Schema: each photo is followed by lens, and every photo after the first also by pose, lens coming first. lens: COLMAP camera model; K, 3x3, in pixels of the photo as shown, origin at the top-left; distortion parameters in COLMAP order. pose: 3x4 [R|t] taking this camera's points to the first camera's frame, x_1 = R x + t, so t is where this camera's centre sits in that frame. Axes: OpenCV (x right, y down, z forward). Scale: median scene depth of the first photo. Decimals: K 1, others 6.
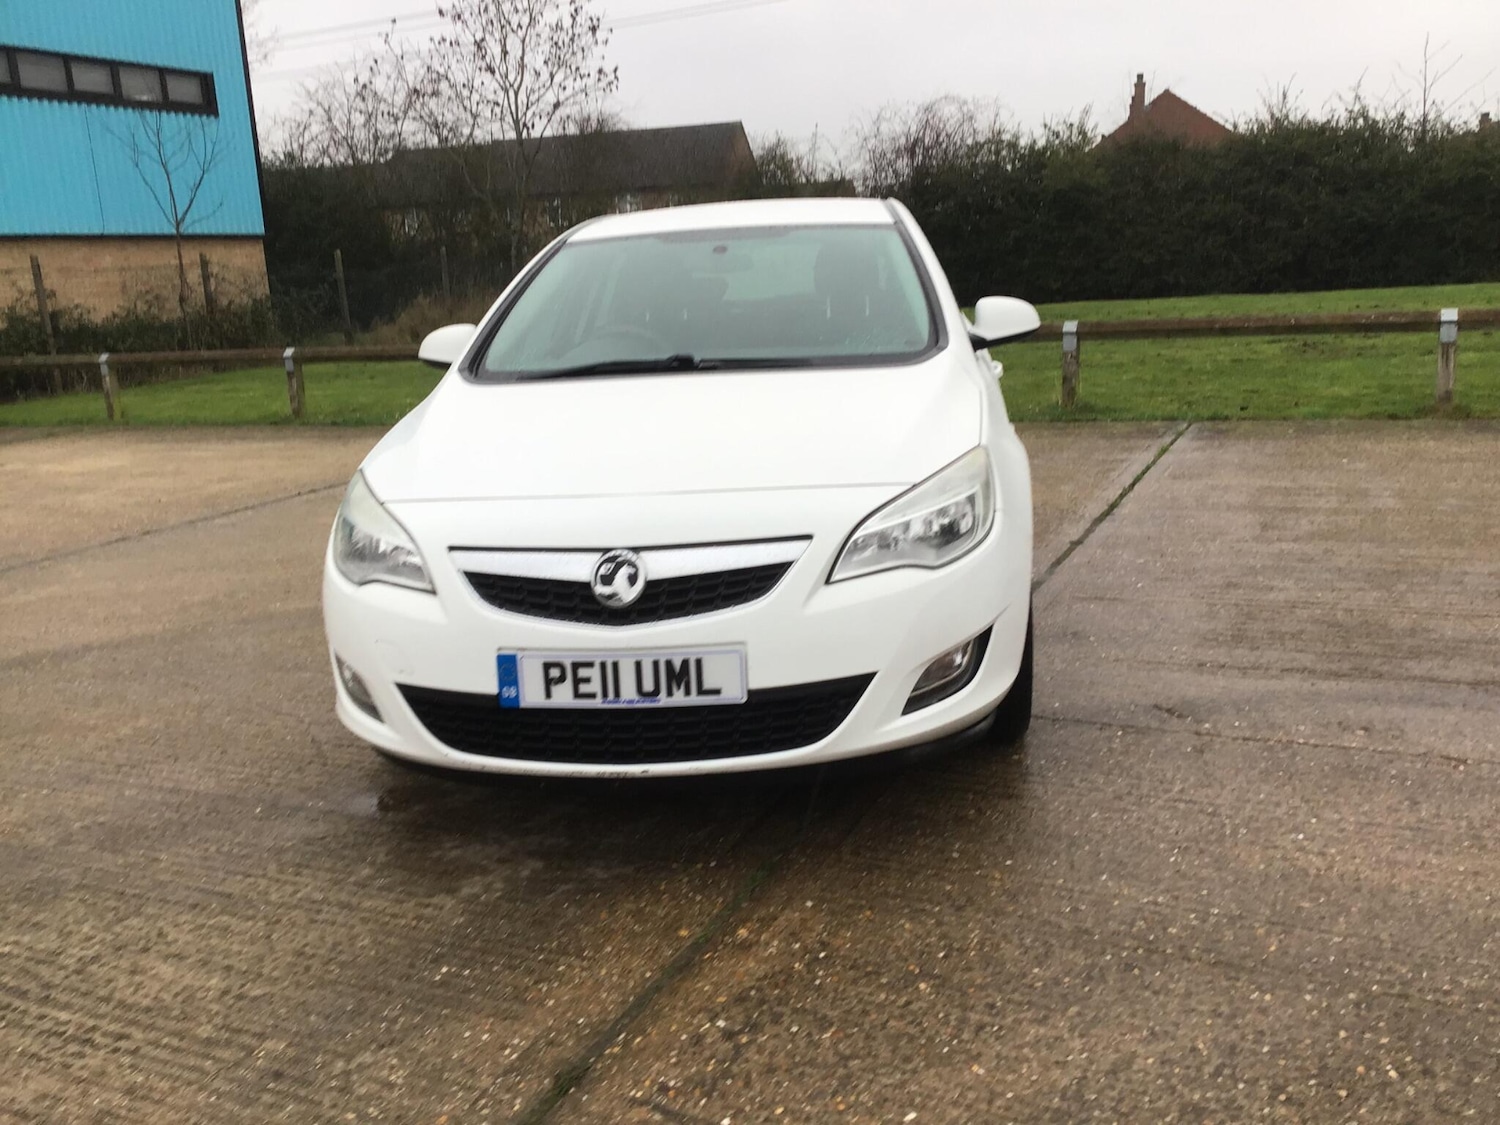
lens RADIAL K [[1352.2, 0, 723.5], [0, 1352.2, 571.8], [0, 0, 1]] dist [0.087685, -0.127397]
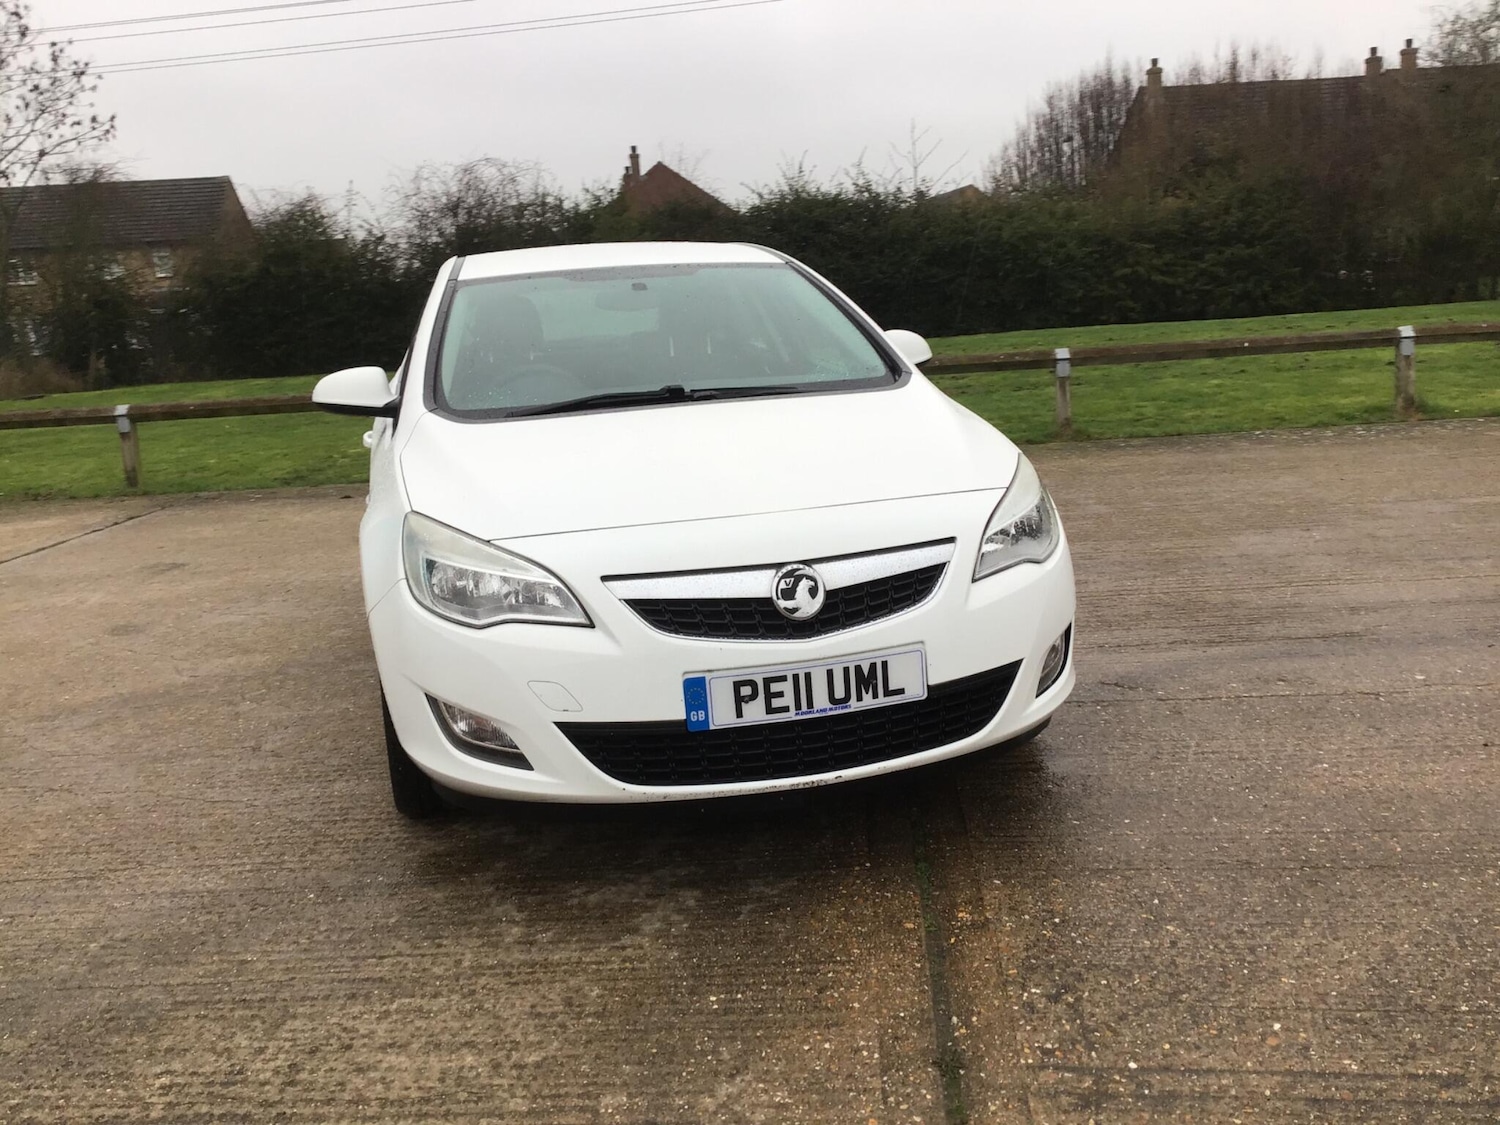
lens RADIAL K [[1352.2, 0, 723.5], [0, 1352.2, 571.8], [0, 0, 1]] dist [0.087685, -0.127397]
pose [[0.935502, -0.074418, 0.345396, -0.476926], [0.089236, 0.995640, -0.027179, 0.012434], [-0.341868, 0.056248, 0.938063, 0.058184]]
